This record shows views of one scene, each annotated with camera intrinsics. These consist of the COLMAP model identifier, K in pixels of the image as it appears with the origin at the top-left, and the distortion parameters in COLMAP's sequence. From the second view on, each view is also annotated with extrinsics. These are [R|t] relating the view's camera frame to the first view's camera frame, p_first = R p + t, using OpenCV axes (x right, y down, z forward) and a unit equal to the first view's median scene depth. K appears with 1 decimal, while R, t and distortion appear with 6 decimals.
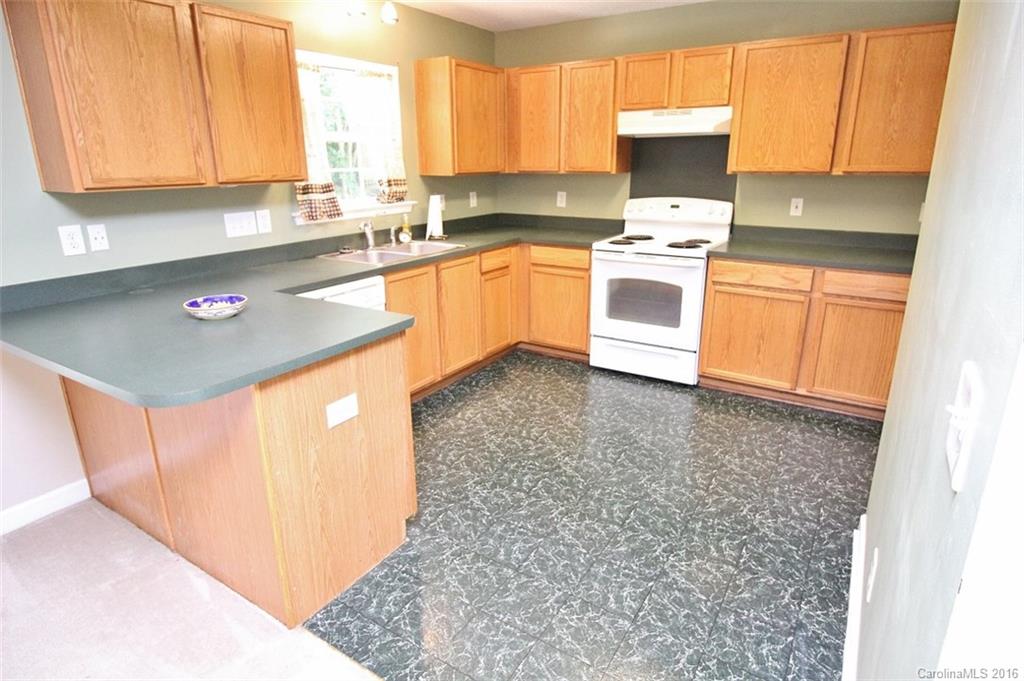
lens RADIAL K [[565.1, 0, 511.7], [0, 565.1, 326.6], [0, 0, 1]] dist [0.002973, -0.011405]
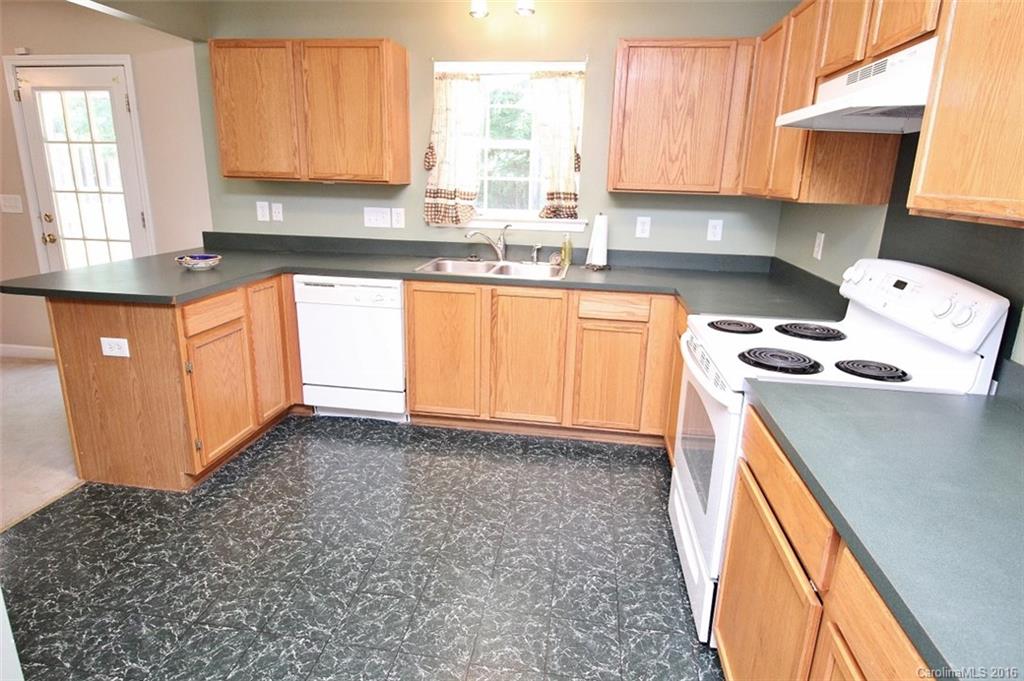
lens RADIAL K [[565.1, 0, 511.7], [0, 565.1, 326.6], [0, 0, 1]] dist [0.002973, -0.011405]
pose [[0.420500, 0.253687, -0.871104, 0.750884], [-0.288613, 0.947643, 0.136658, -0.210295], [0.860164, 0.193947, 0.471701, 0.734225]]
